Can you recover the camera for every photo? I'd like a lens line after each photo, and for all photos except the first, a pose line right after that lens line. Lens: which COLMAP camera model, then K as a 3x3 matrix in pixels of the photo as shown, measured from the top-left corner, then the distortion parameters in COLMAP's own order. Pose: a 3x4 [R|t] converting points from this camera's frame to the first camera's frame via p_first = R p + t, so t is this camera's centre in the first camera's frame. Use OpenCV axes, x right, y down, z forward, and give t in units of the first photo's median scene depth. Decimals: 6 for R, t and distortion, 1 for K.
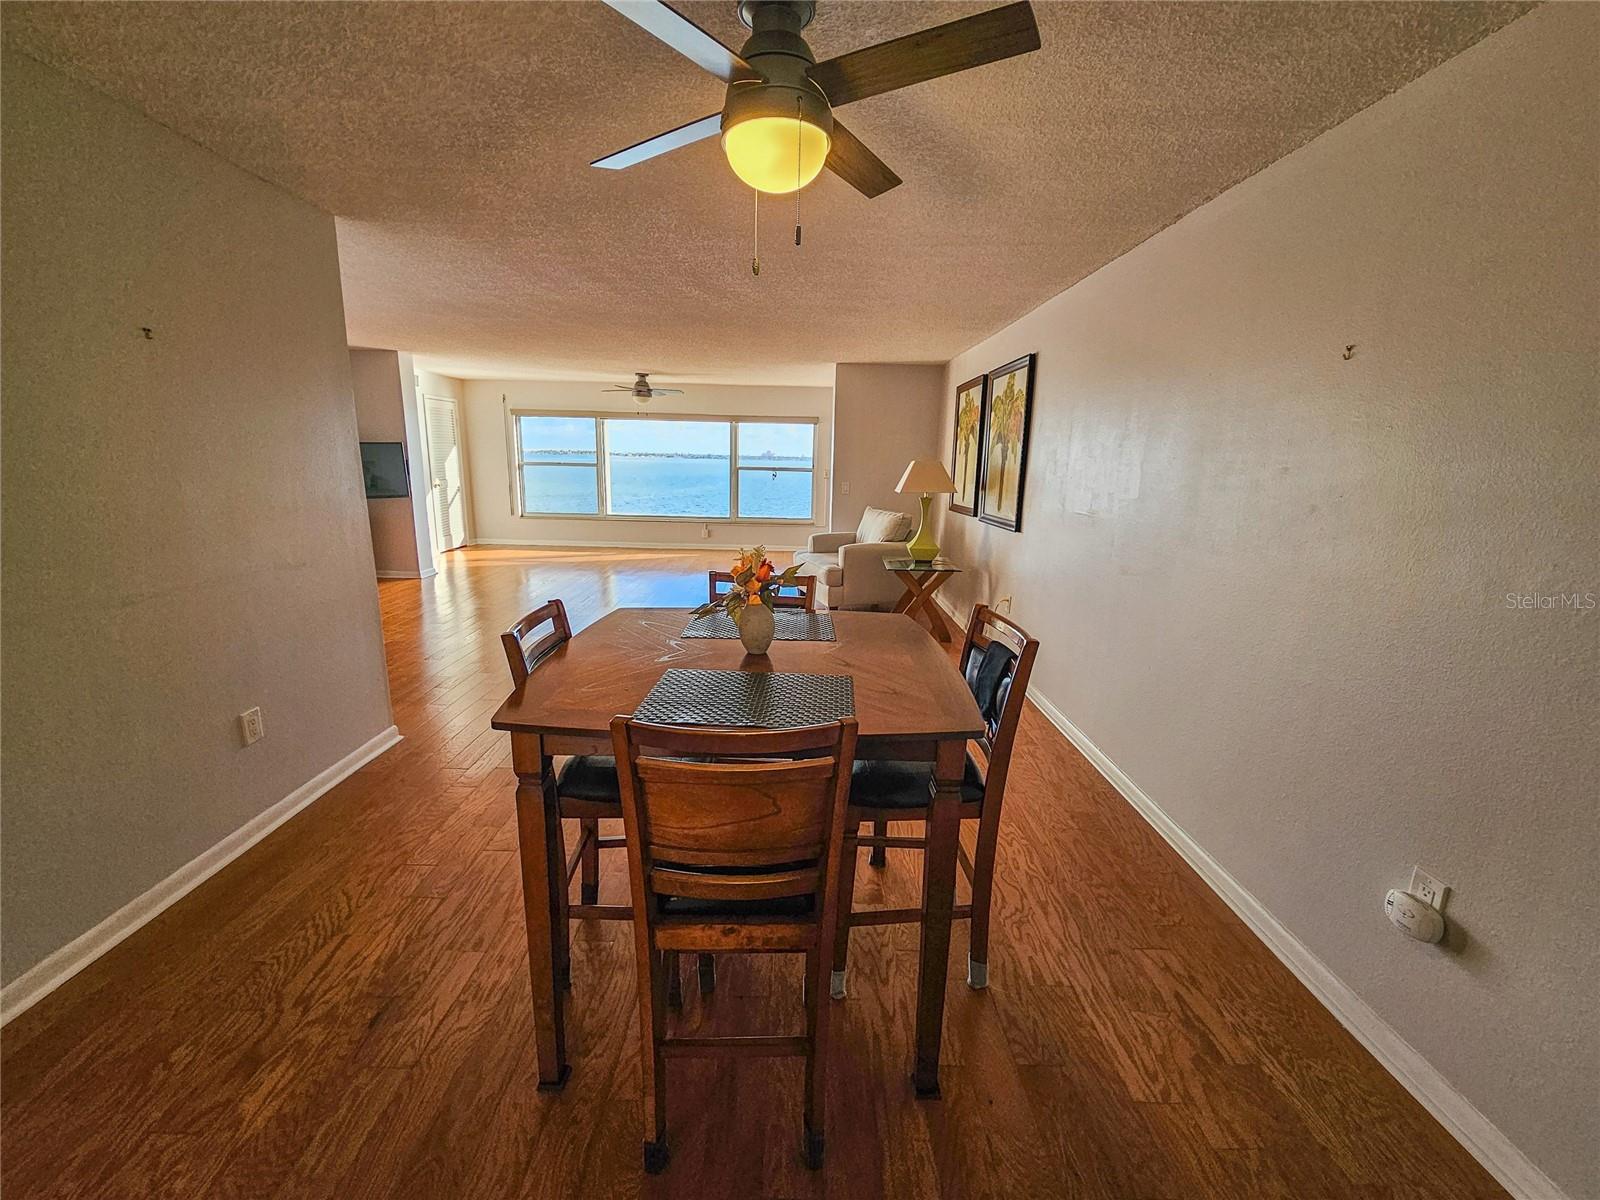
lens RADIAL K [[656.7, 0, 793.0], [0, 656.7, 594.1], [0, 0, 1]] dist [-0.001859, 0.000378]
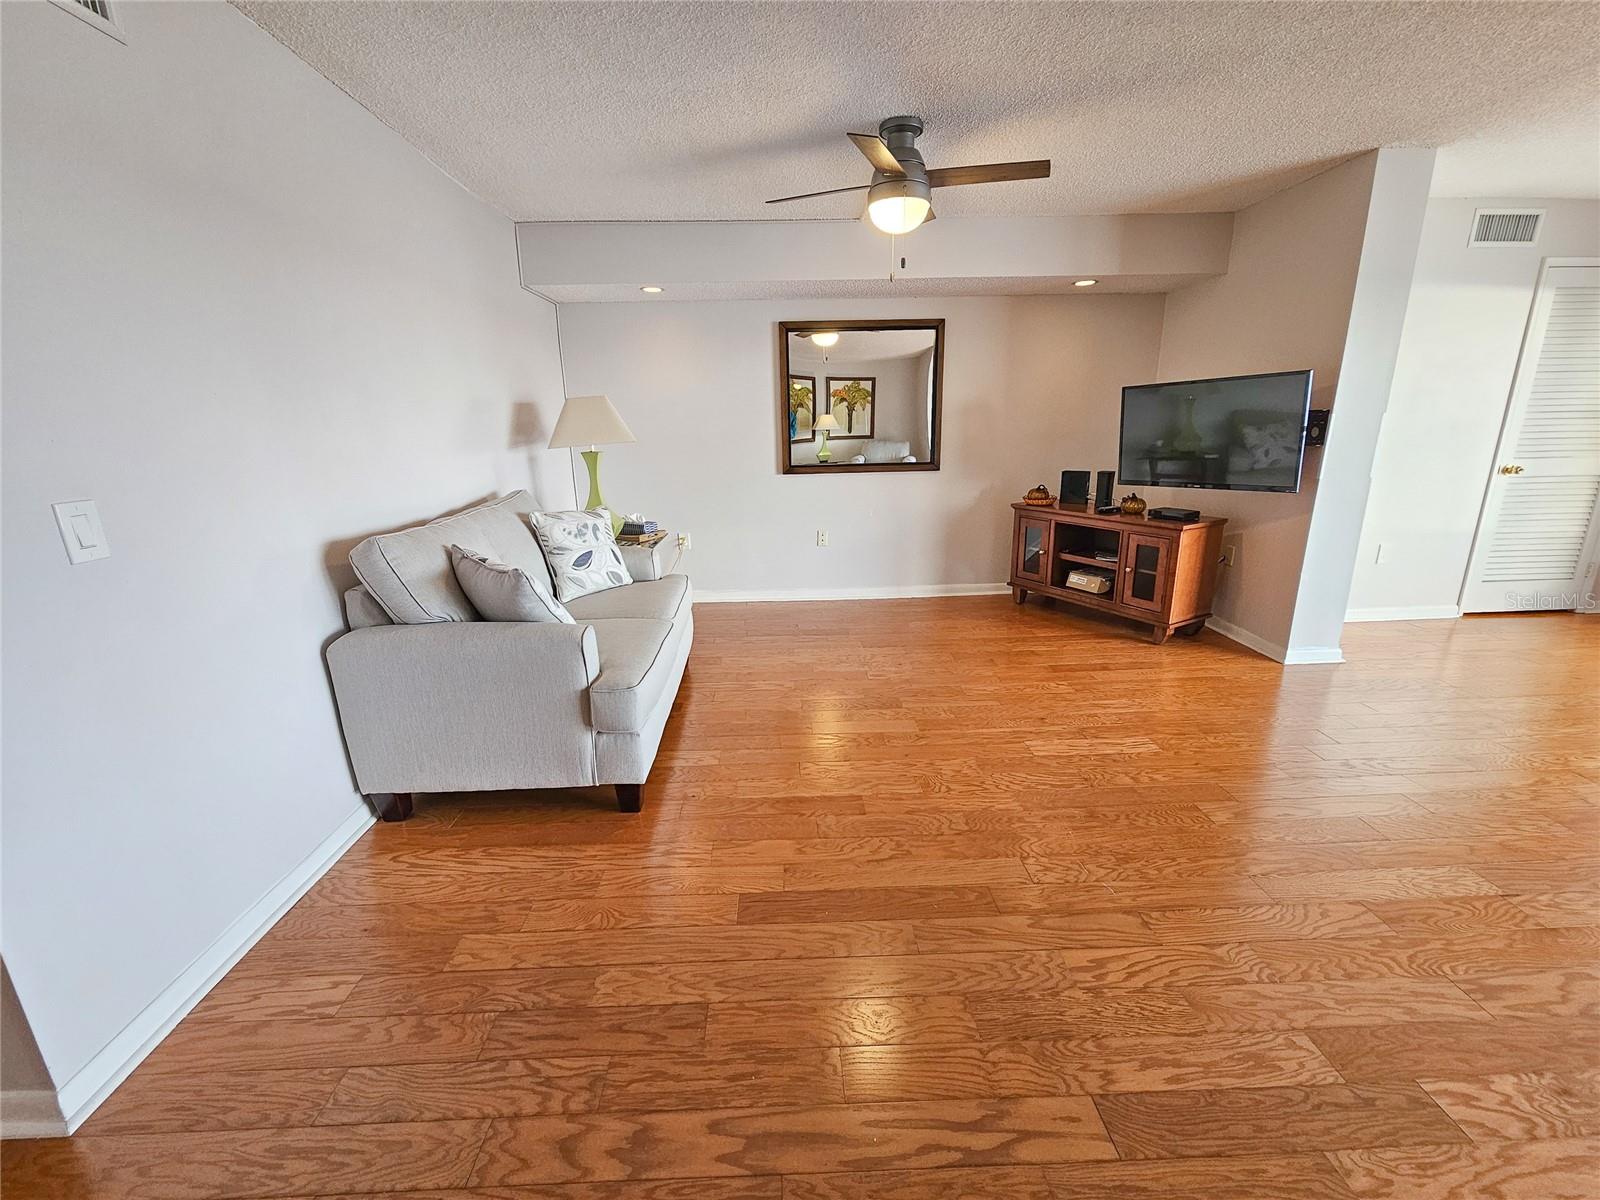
lens RADIAL K [[656.7, 0, 795.3], [0, 656.7, 596.4], [0, 0, 1]] dist [-0.001859, 0.000378]
pose [[0.037745, 0.236699, -0.970850, -0.137436], [-0.190147, 0.955493, 0.225562, -0.117305], [0.981030, 0.176090, 0.081072, 0.648245]]
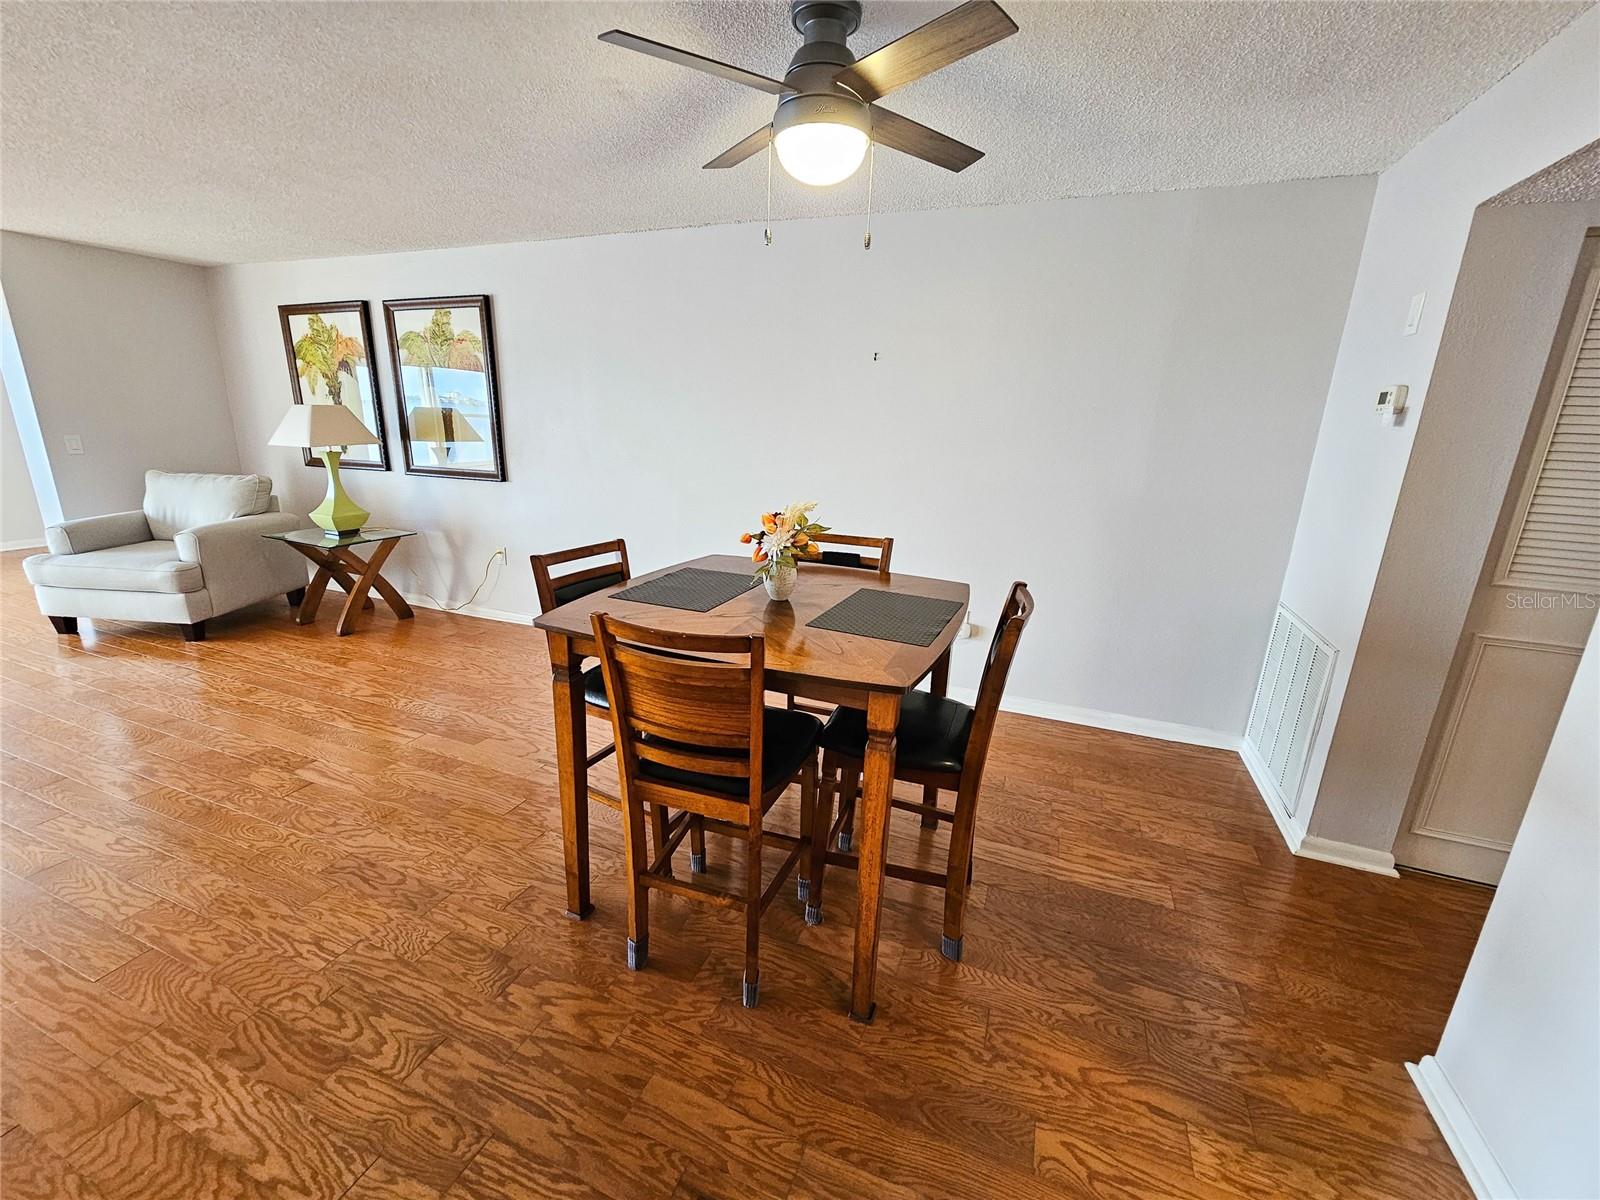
lens RADIAL K [[656.7, 0, 797.2], [0, 656.7, 596.3], [0, 0, 1]] dist [-0.001859, 0.000378]
pose [[0.368991, -0.255131, 0.893730, -0.270310], [0.168656, 0.964002, 0.205559, -0.036533], [-0.914003, 0.074883, 0.398738, 0.139564]]
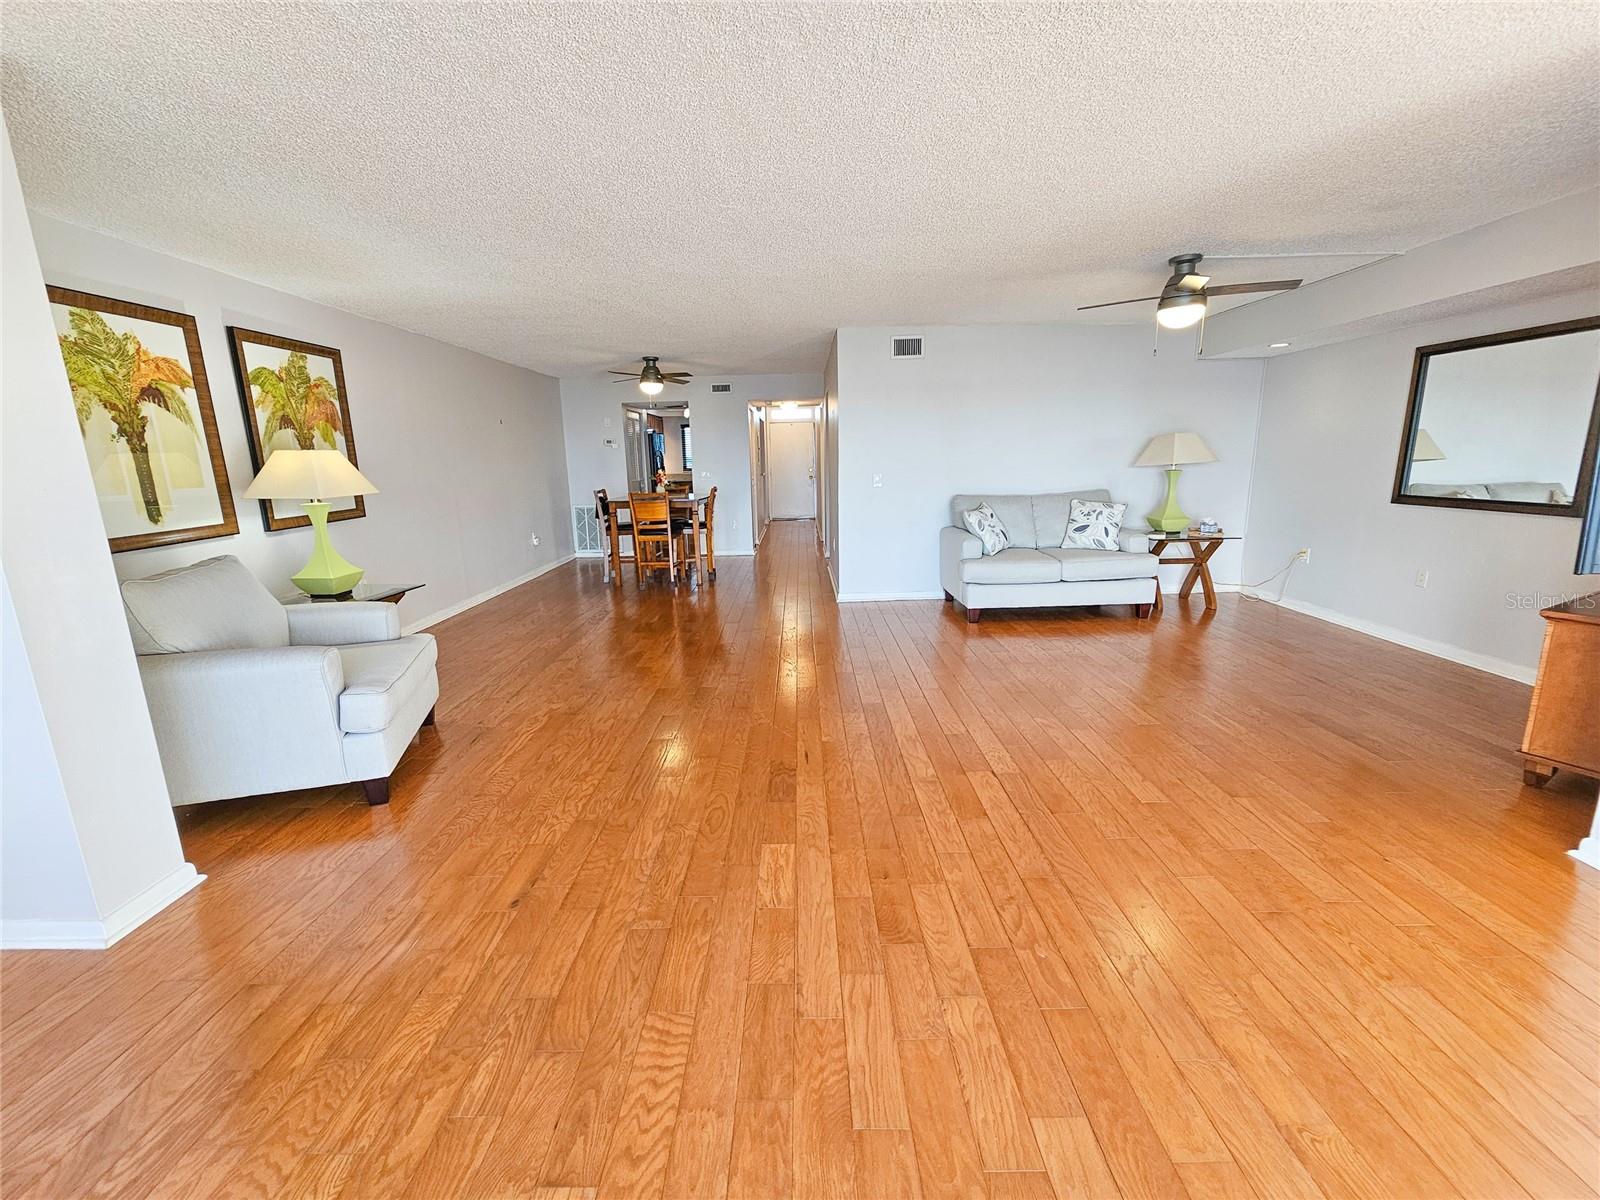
lens RADIAL K [[656.7, 0, 803.5], [0, 656.7, 592.0], [0, 0, 1]] dist [-0.001859, 0.000378]
pose [[-0.999947, 0.002158, -0.010093, -0.234621], [-0.002086, 0.915472, 0.402375, -0.266148], [0.010108, 0.402375, -0.915419, 1.309408]]
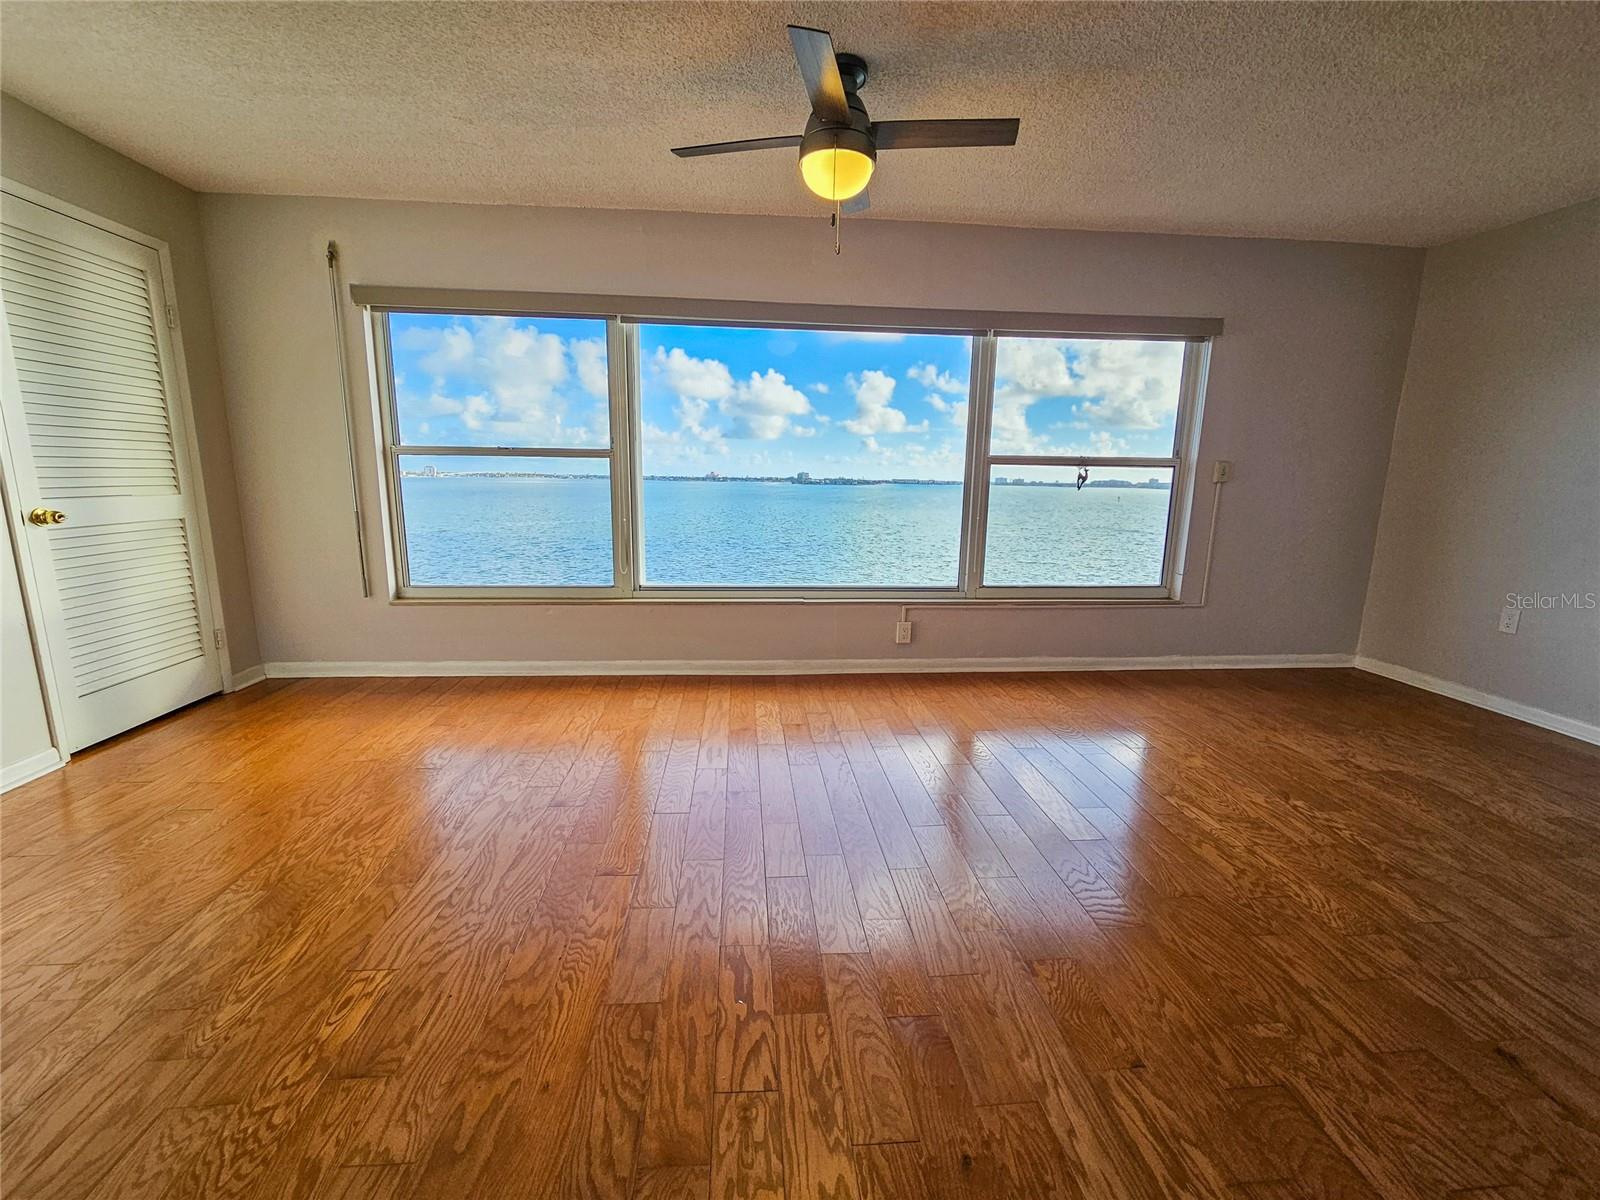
lens RADIAL K [[656.7, 0, 791.8], [0, 656.7, 593.4], [0, 0, 1]] dist [-0.001859, 0.000378]
pose [[0.996469, -0.021448, 0.081171, -0.330998], [0.024020, 0.999236, -0.030839, -0.152153], [-0.080448, 0.032680, 0.996223, 0.910615]]
